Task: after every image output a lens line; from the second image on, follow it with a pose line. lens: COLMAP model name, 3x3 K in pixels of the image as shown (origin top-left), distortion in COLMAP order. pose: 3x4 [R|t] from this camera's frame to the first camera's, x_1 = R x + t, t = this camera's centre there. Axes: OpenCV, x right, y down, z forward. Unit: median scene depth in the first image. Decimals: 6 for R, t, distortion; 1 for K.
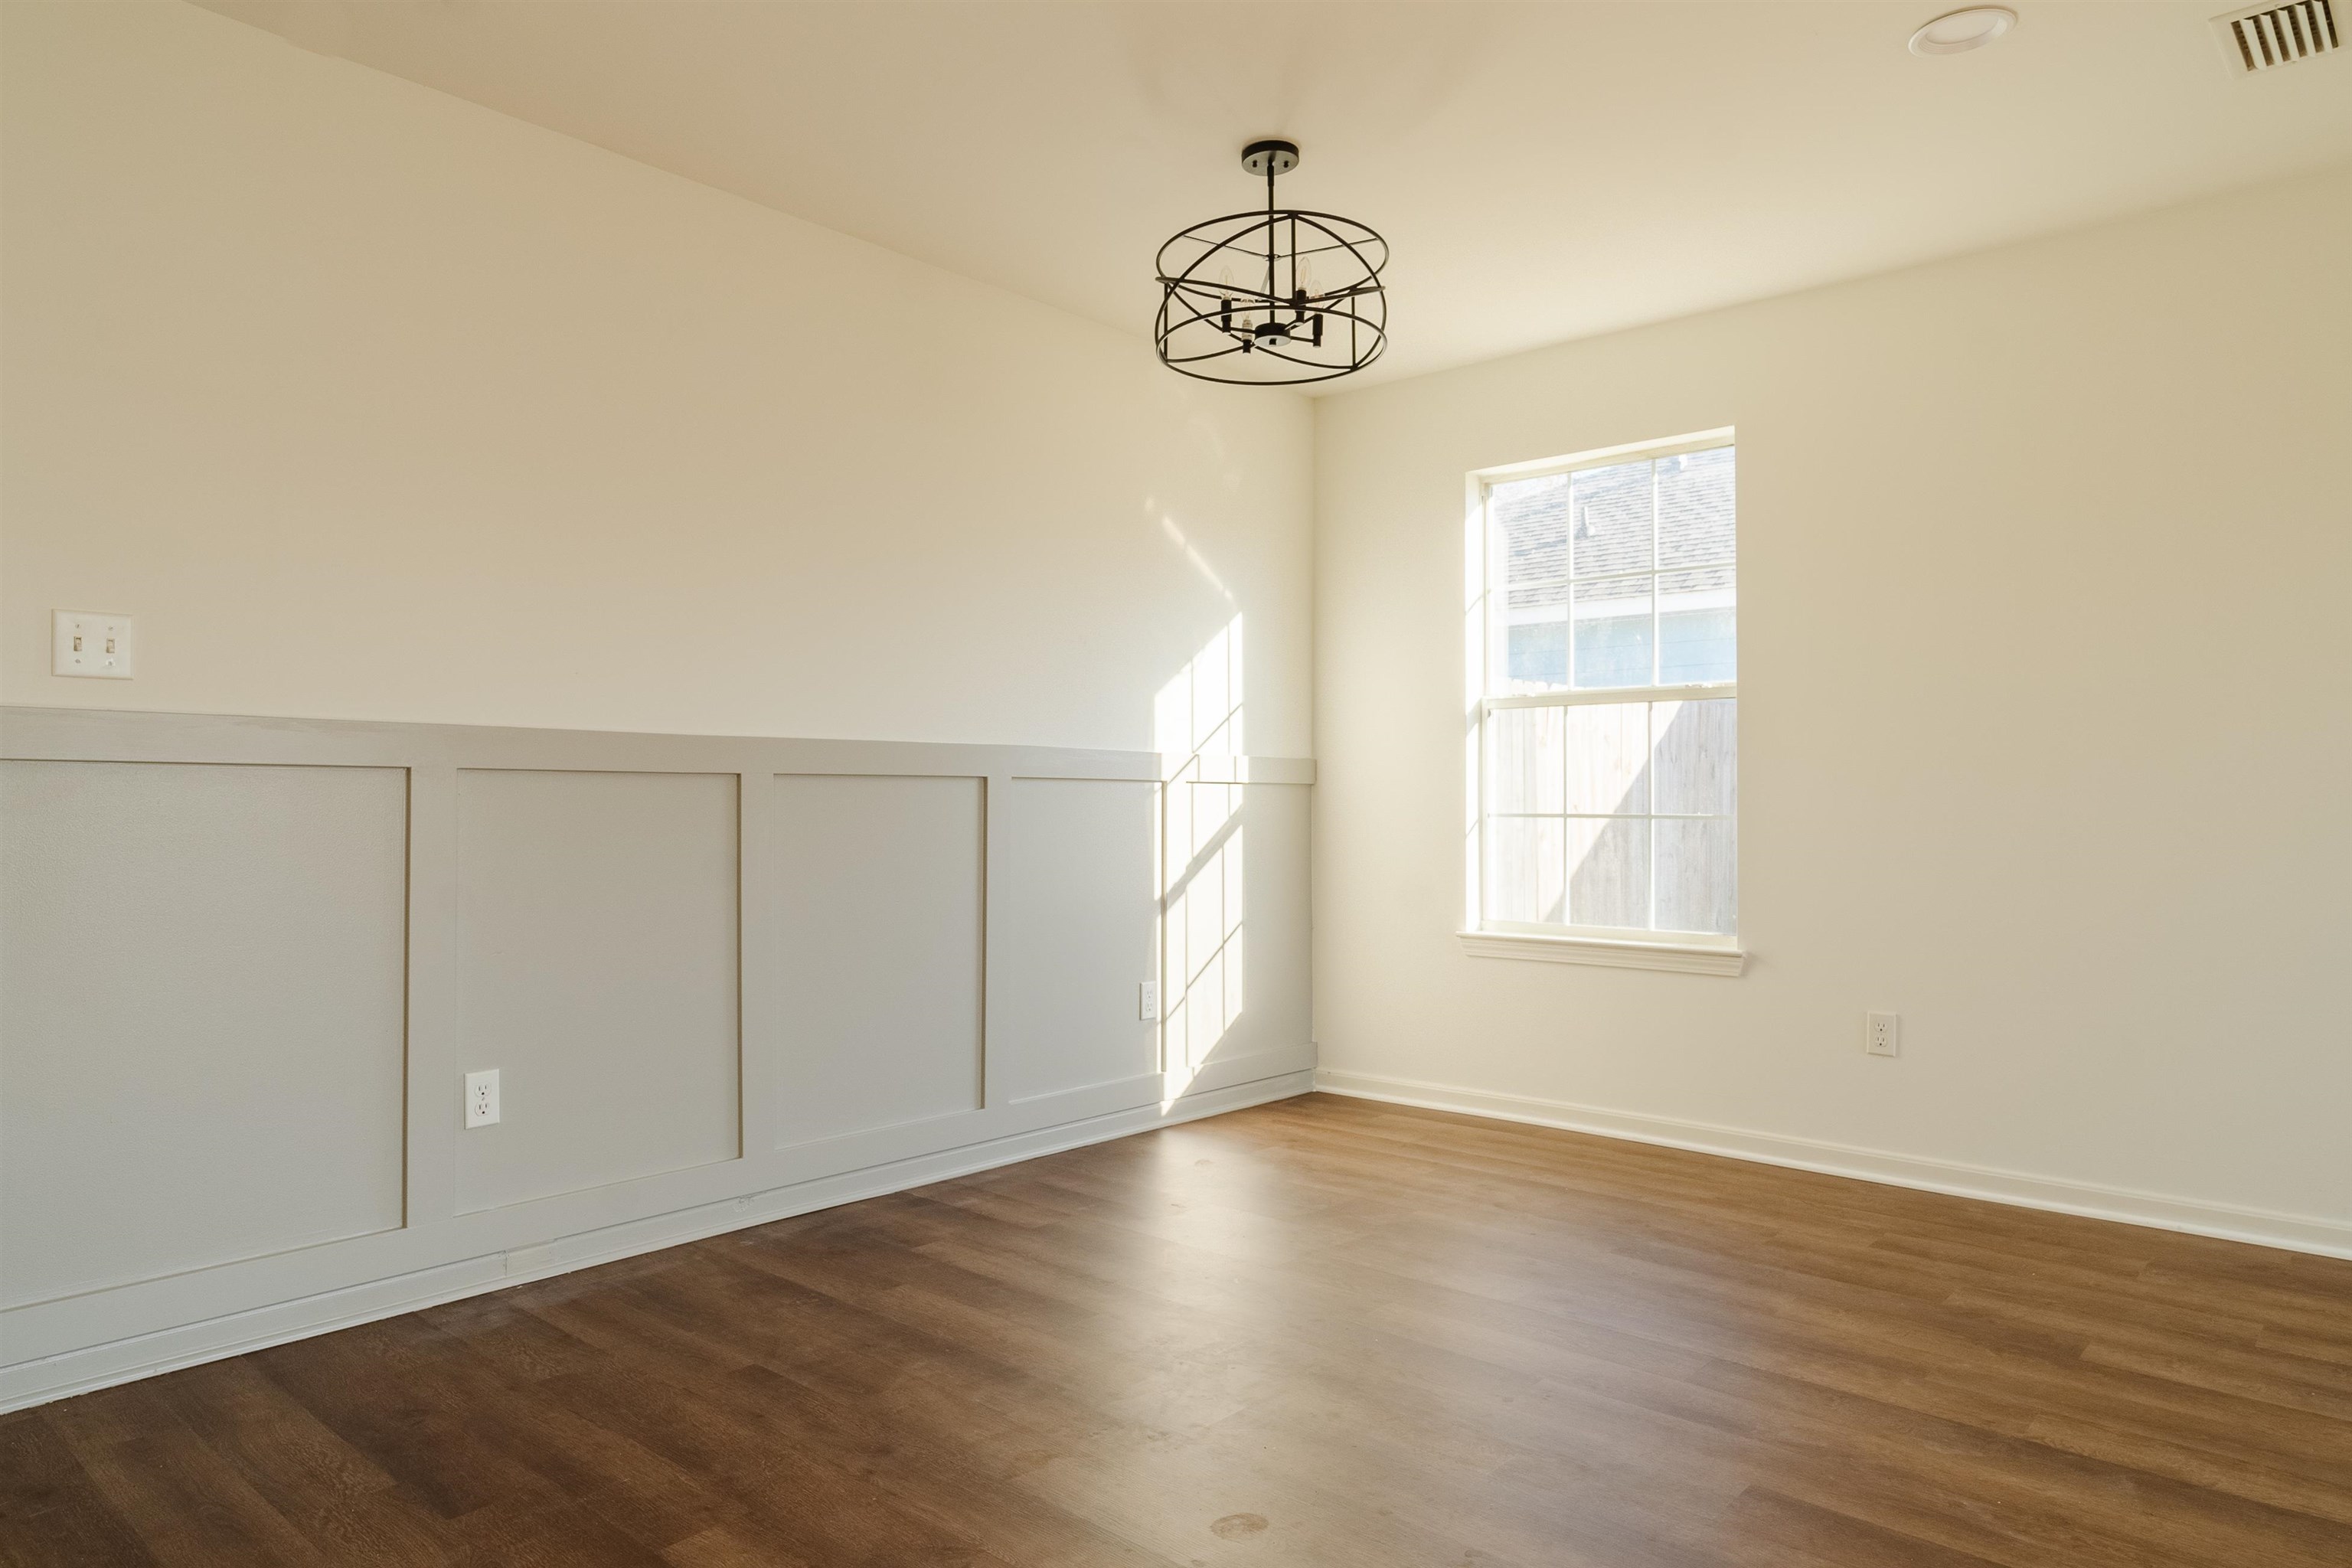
lens RADIAL K [[1462.4, 0, 1166.6], [0, 1462.4, 792.5], [0, 0, 1]] dist [-0.007119, 0.007911]
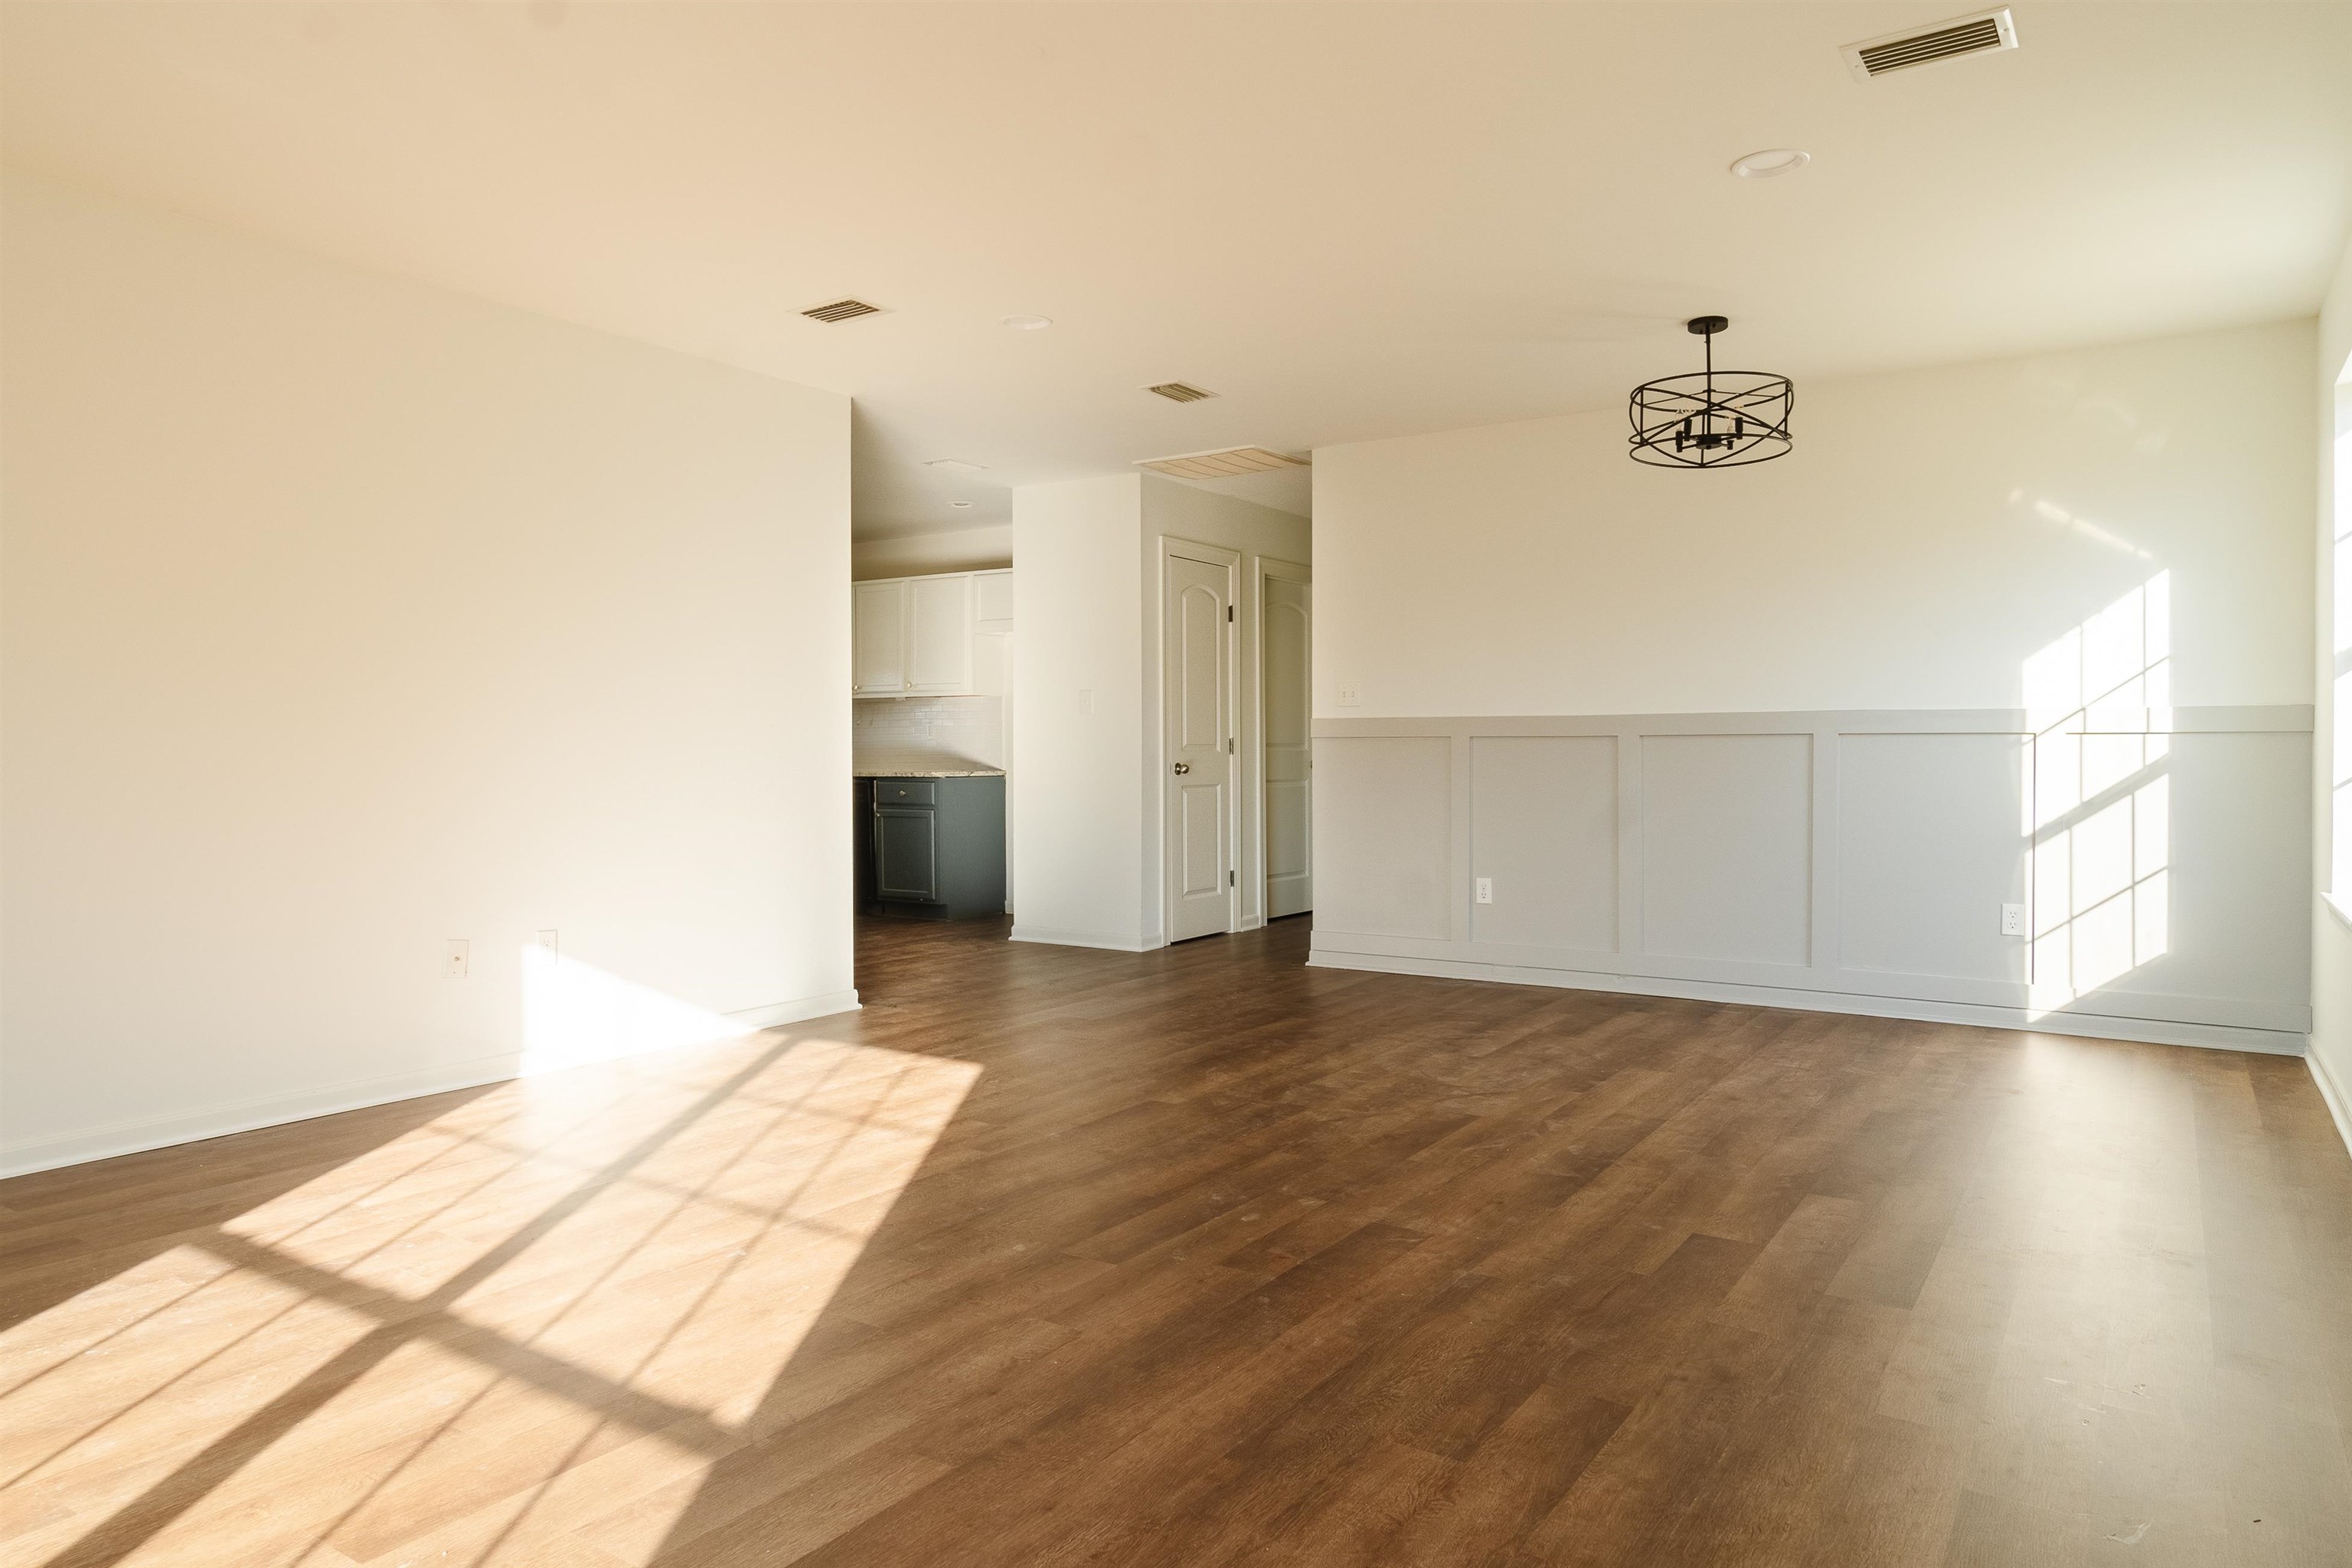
lens RADIAL K [[1462.4, 0, 1204.9], [0, 1462.4, 749.4], [0, 0, 1]] dist [-0.007119, 0.007911]
pose [[0.150622, -0.007551, -0.988563, 1.019832], [0.003992, 0.999967, -0.007030, 0.010120], [0.988583, -0.002887, 0.150647, 0.175882]]
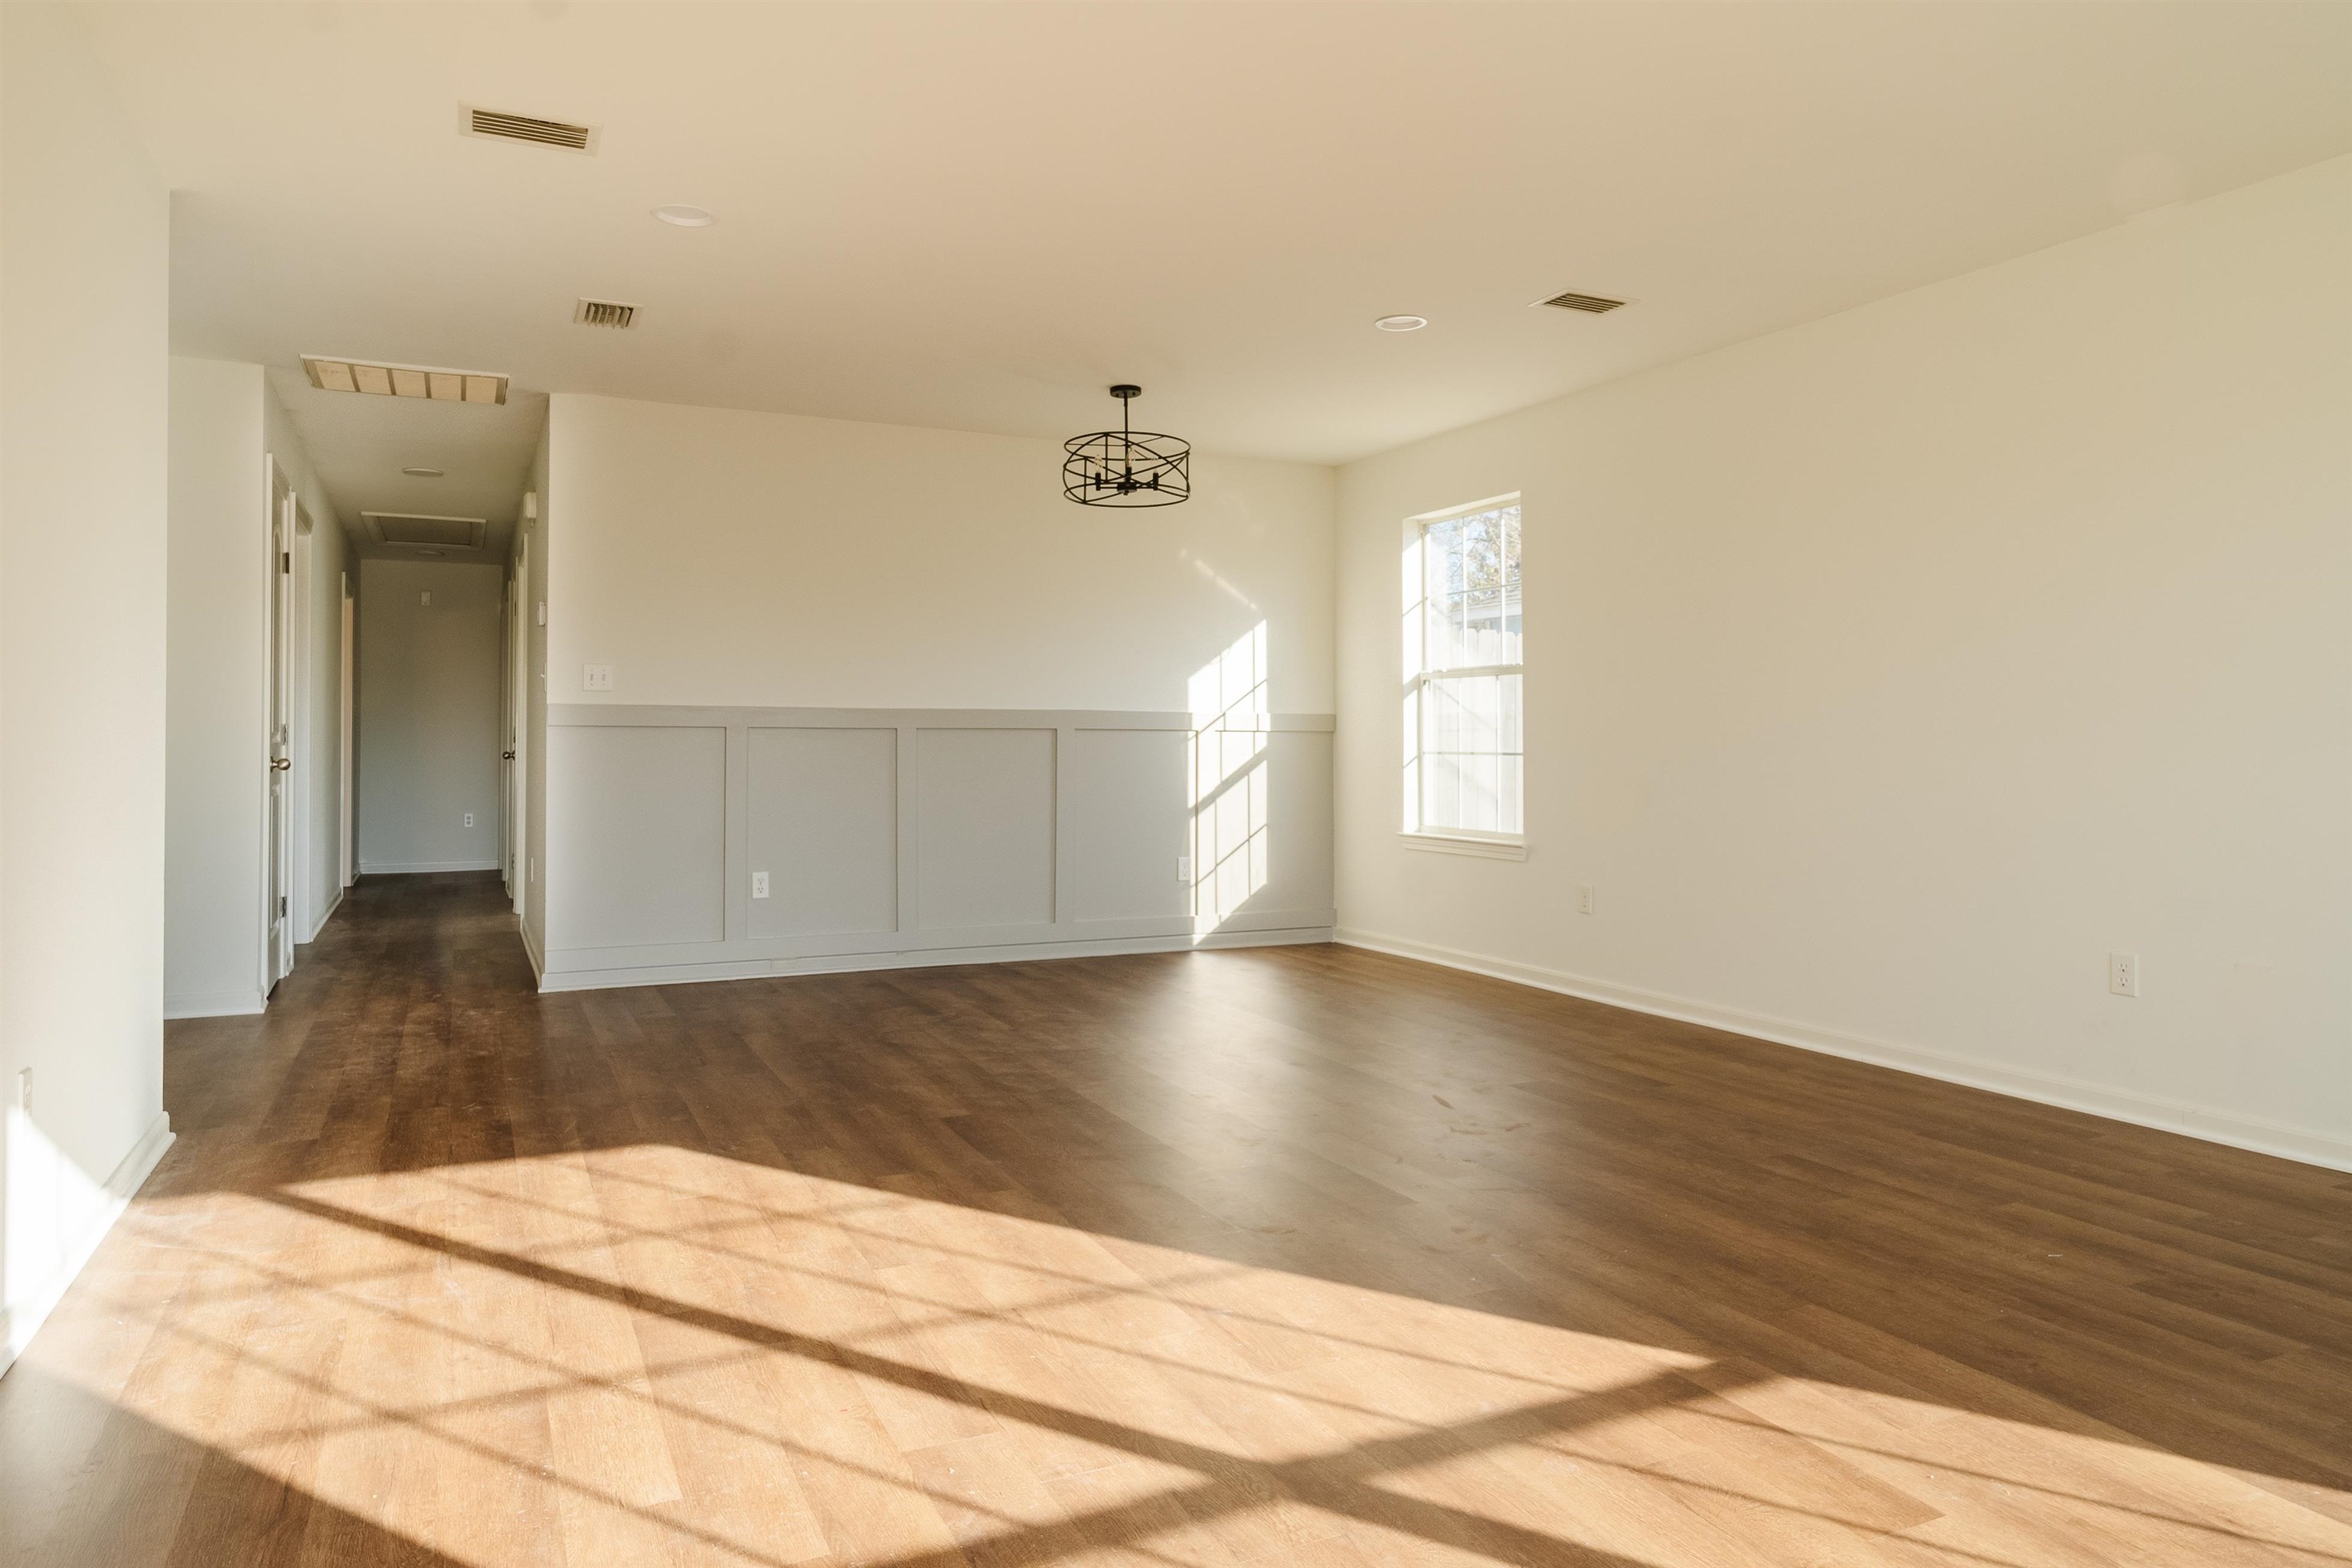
lens RADIAL K [[1462.4, 0, 1148.7], [0, 1462.4, 708.3], [0, 0, 1]] dist [-0.007119, 0.007911]
pose [[0.922309, -0.012337, -0.386256, 0.548452], [0.002964, 0.999687, -0.024852, 0.006618], [0.386442, 0.021777, 0.922057, -0.461117]]
